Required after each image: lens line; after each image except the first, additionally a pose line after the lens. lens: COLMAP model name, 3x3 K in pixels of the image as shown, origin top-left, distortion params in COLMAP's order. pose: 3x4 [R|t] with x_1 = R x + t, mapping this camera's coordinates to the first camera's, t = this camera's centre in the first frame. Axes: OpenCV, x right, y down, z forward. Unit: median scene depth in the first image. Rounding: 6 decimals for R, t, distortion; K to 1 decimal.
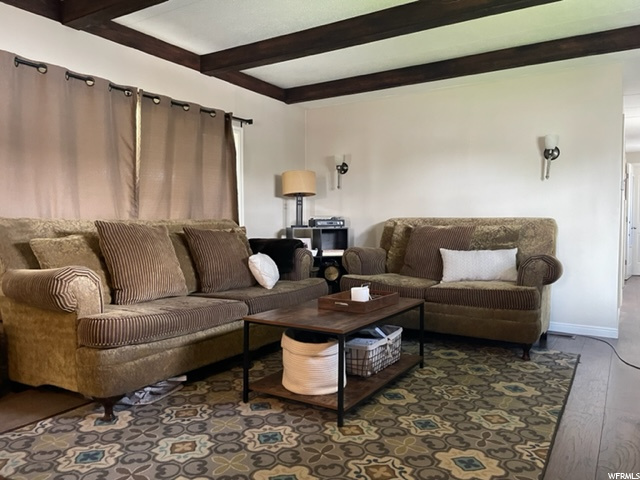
lens RADIAL K [[482.1, 0, 319.3], [0, 482.1, 242.1], [0, 0, 1]] dist [0.060244, -0.053388]
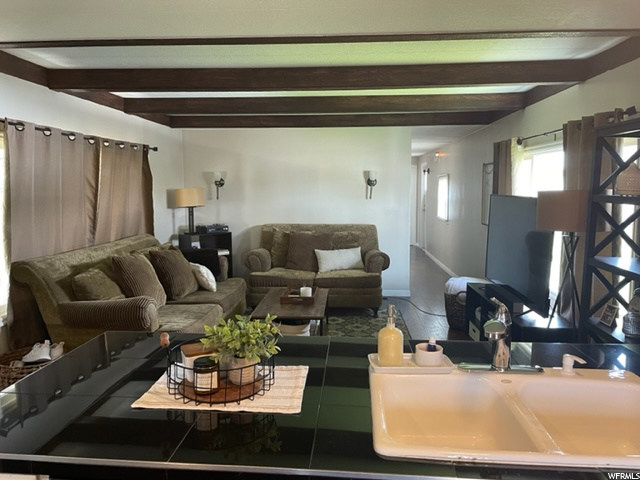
lens RADIAL K [[482.1, 0, 319.9], [0, 482.1, 238.0], [0, 0, 1]] dist [0.060244, -0.053388]
pose [[0.879561, -0.054585, 0.472645, -0.398429], [0.023450, 0.997163, 0.071521, -0.117521], [-0.475209, -0.051824, 0.878346, -0.271504]]
